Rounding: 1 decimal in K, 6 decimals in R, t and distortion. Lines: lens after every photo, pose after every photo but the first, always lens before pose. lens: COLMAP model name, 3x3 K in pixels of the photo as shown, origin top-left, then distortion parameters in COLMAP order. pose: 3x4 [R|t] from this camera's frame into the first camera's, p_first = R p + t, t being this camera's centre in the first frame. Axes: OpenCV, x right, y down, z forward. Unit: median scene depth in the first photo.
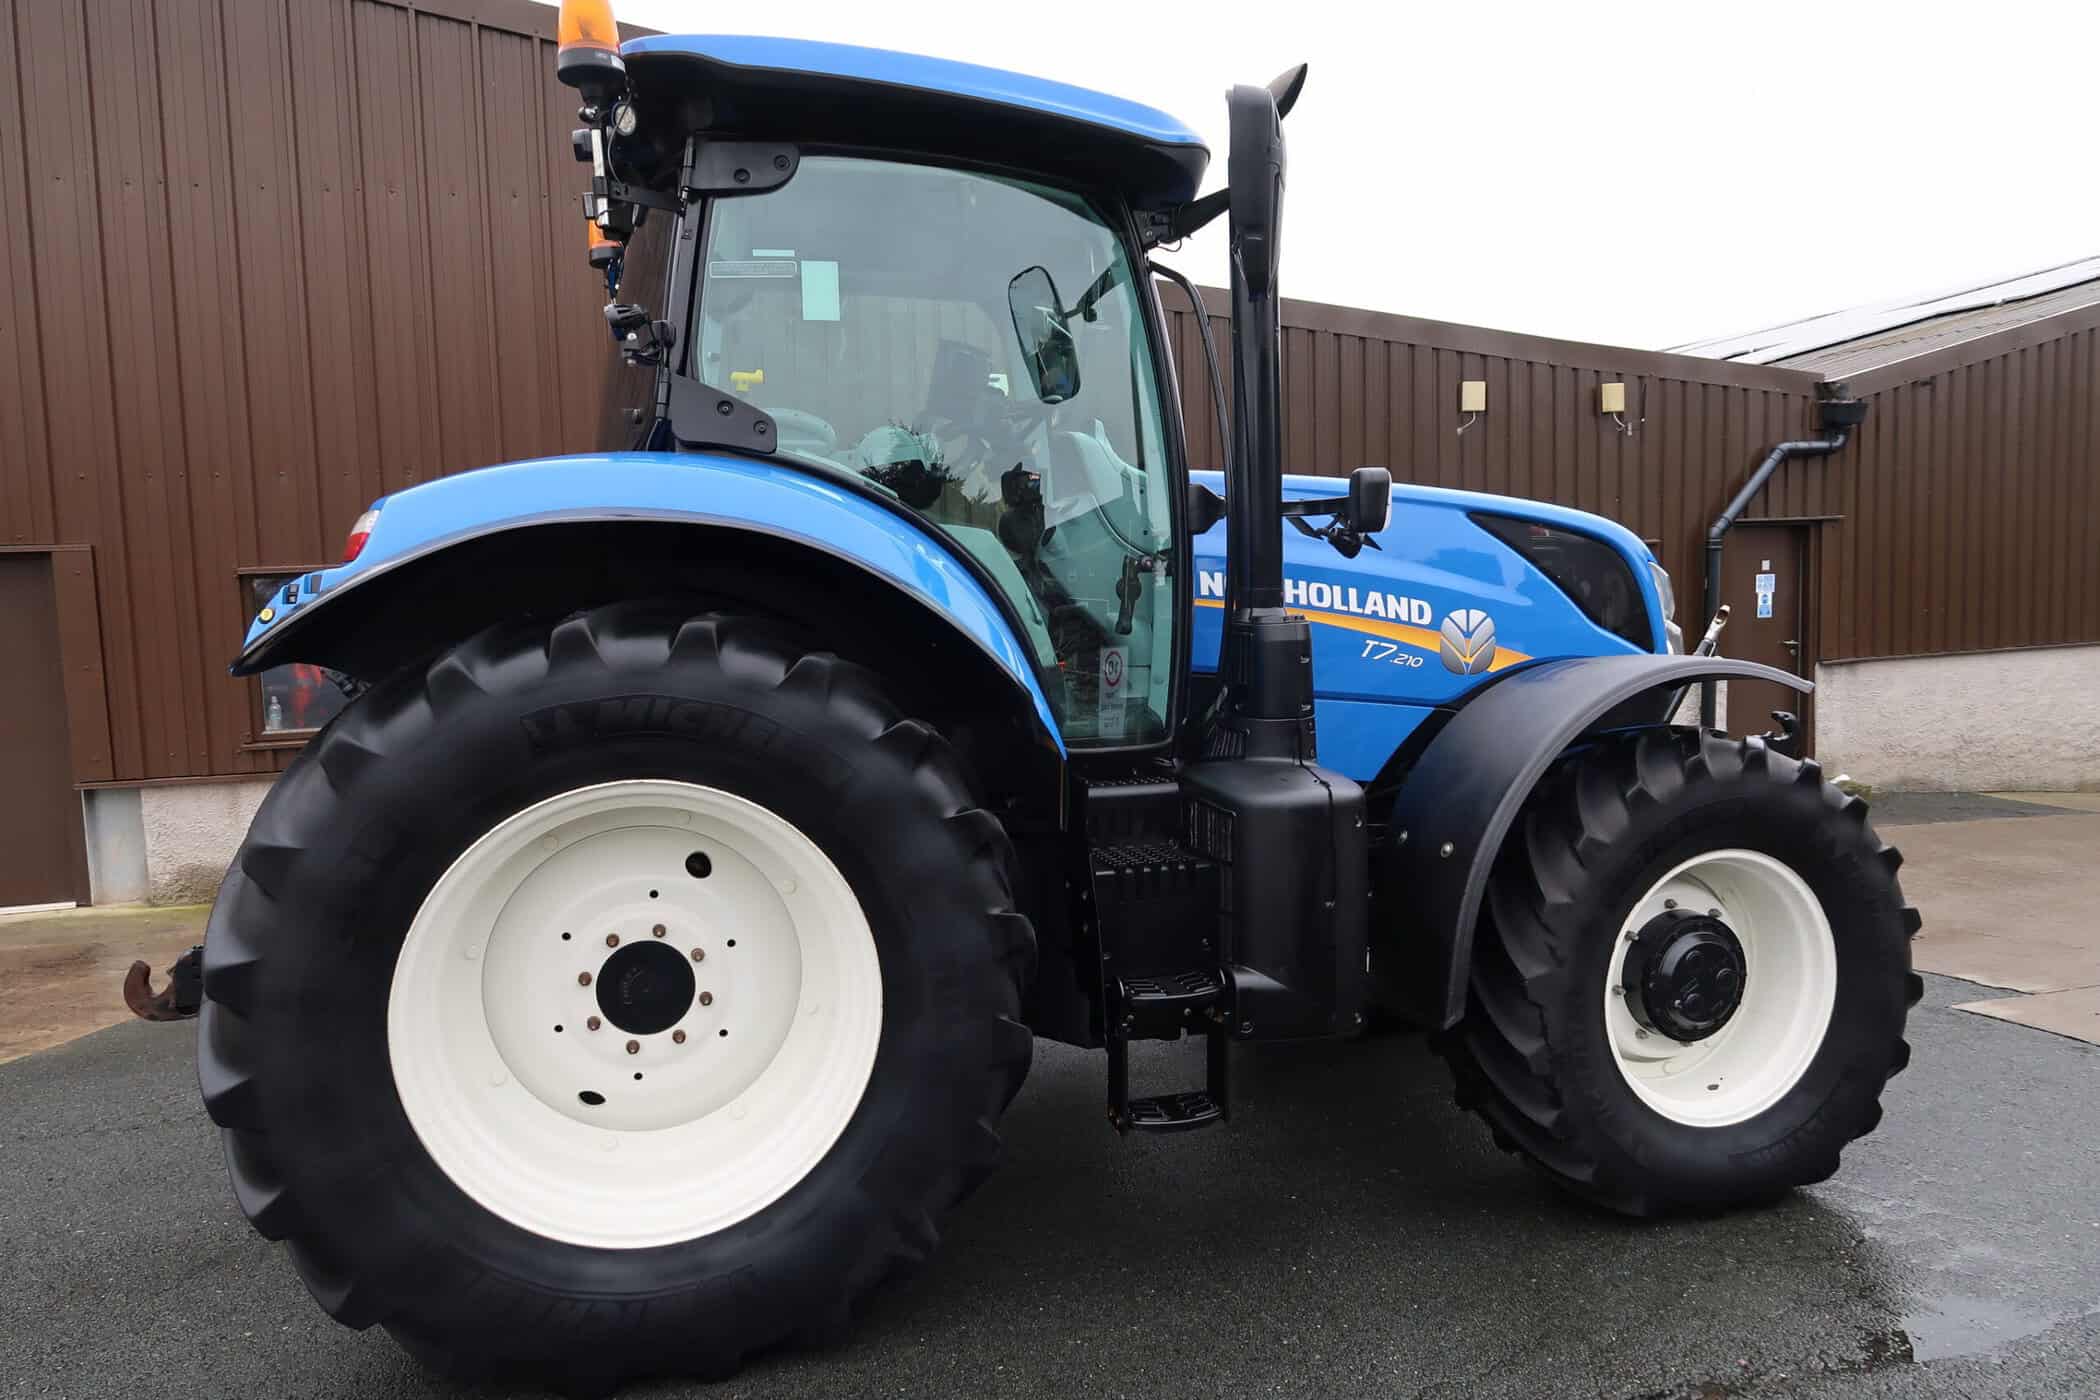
lens RADIAL K [[1458.5, 0, 1038.3], [0, 1458.5, 702.0], [0, 0, 1]] dist [-0.019642, 0.003914]
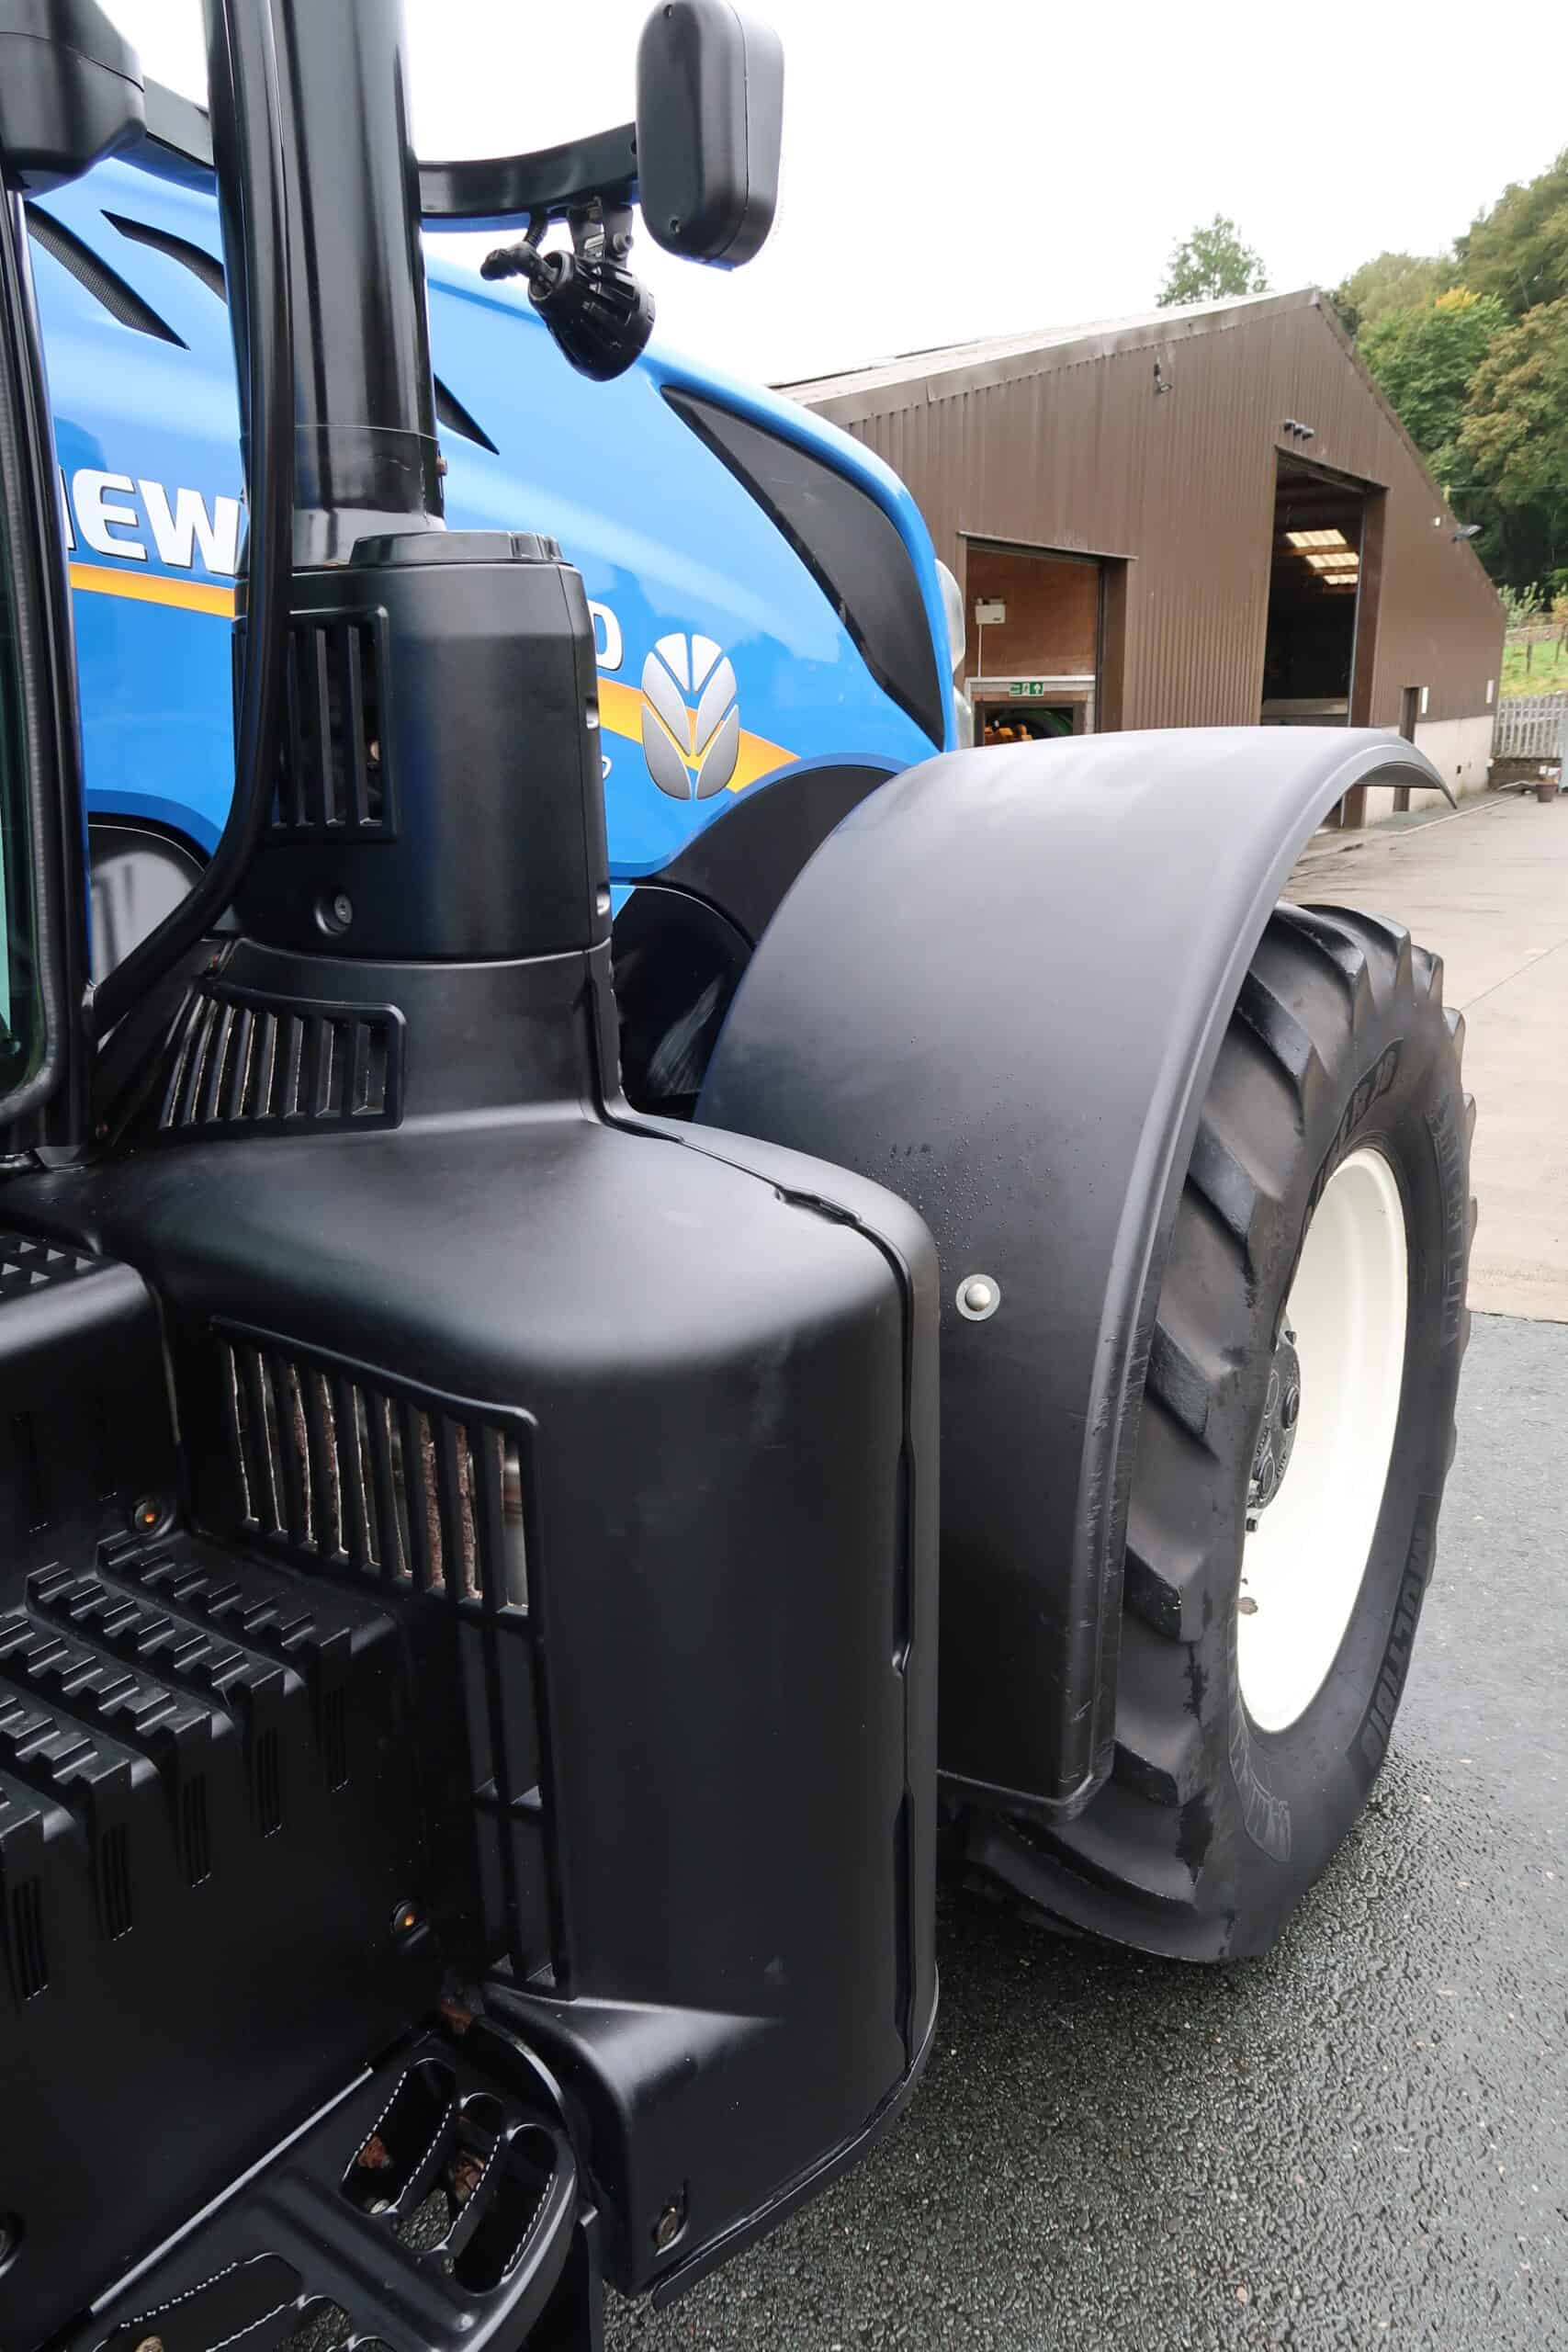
lens RADIAL K [[1633.4, 0, 784.0], [0, 1633.4, 1176.0], [0, 0, 1]] dist [-0.019642, 0.003914]
pose [[0.776319, -0.169037, 0.607252, 0.021444], [0.060584, 0.978922, 0.195044, -0.004050], [-0.627422, -0.114626, 0.770196, 0.793607]]
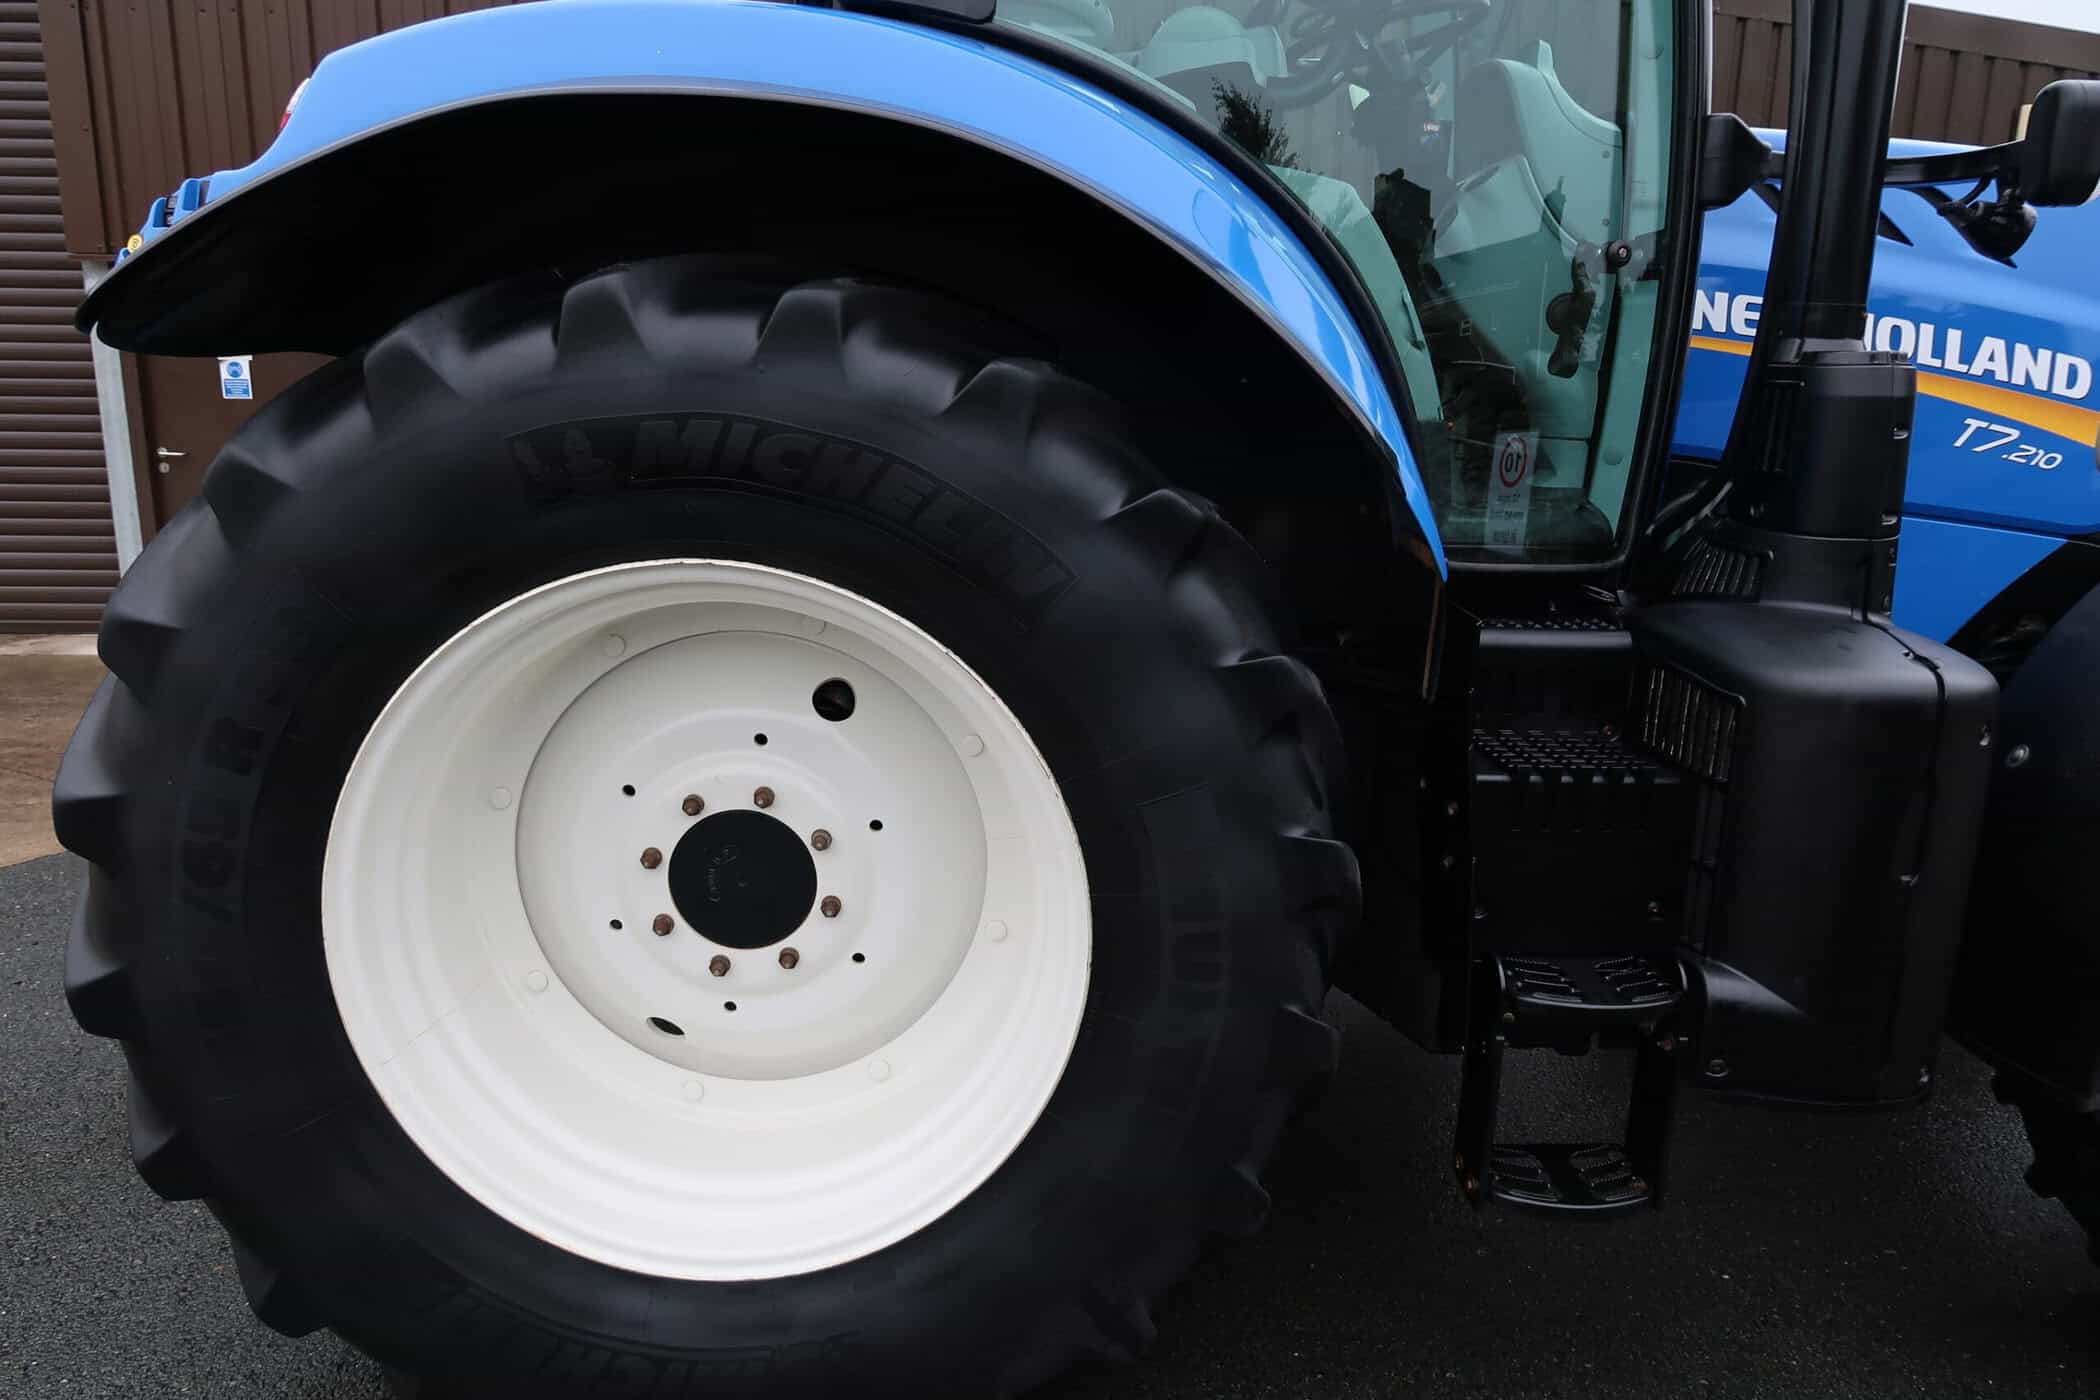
lens RADIAL K [[1458.5, 0, 1038.3], [0, 1458.5, 702.0], [0, 0, 1]] dist [-0.019642, 0.003914]
pose [[0.969946, 0.097606, -0.222885, -0.004035], [-0.065221, 0.986788, 0.148306, 0.012203], [0.234416, -0.129312, 0.963497, 0.398374]]
